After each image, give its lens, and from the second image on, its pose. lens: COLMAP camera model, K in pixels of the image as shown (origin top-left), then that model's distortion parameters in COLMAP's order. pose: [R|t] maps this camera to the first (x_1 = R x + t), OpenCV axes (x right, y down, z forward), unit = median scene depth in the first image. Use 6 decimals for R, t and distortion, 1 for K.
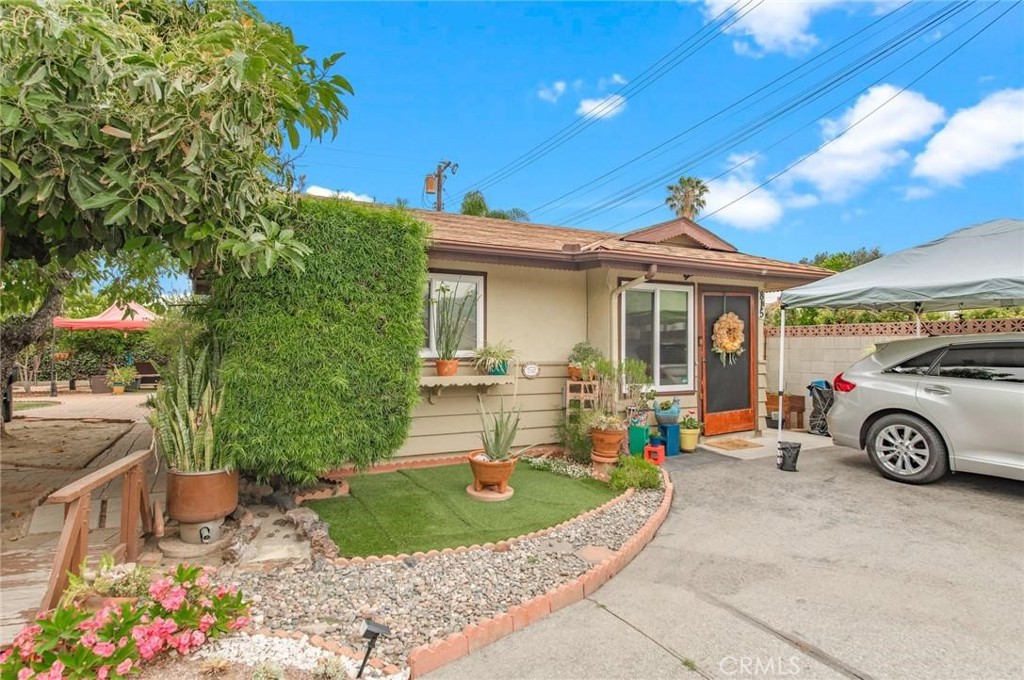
lens RADIAL K [[544.6, 0, 512.0], [0, 544.6, 340.0], [0, 0, 1]] dist [0.014289, -0.001778]
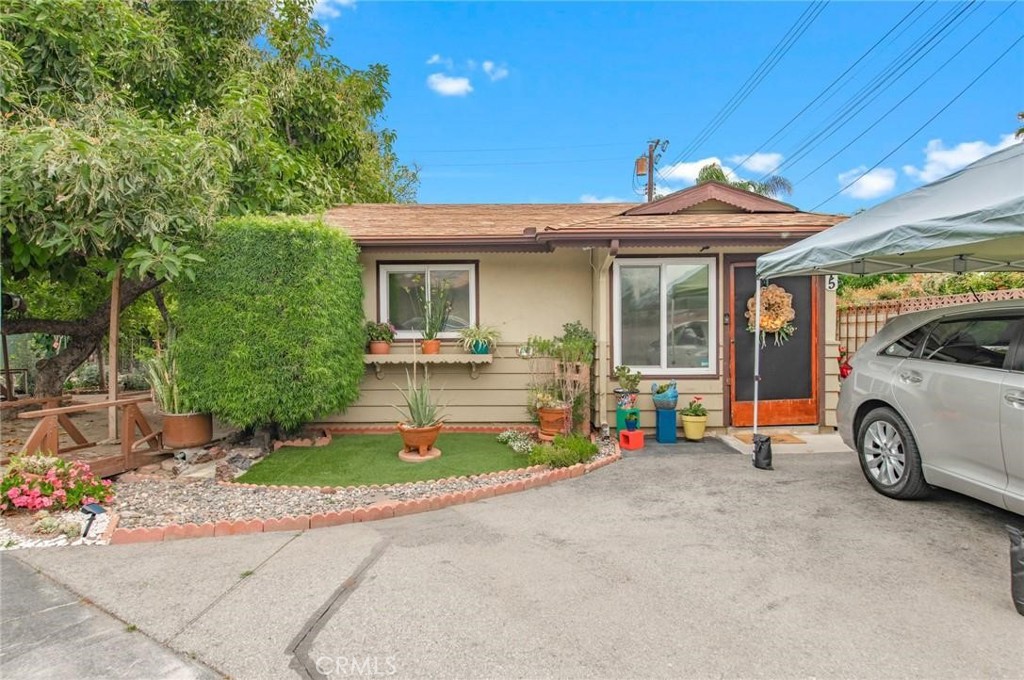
lens RADIAL K [[544.6, 0, 512.0], [0, 544.6, 340.0], [0, 0, 1]] dist [0.014289, -0.001778]
pose [[0.888272, -0.003883, -0.459302, 0.544729], [0.015843, 0.999628, 0.022189, 0.013104], [0.459045, -0.026987, 0.888003, 0.065863]]
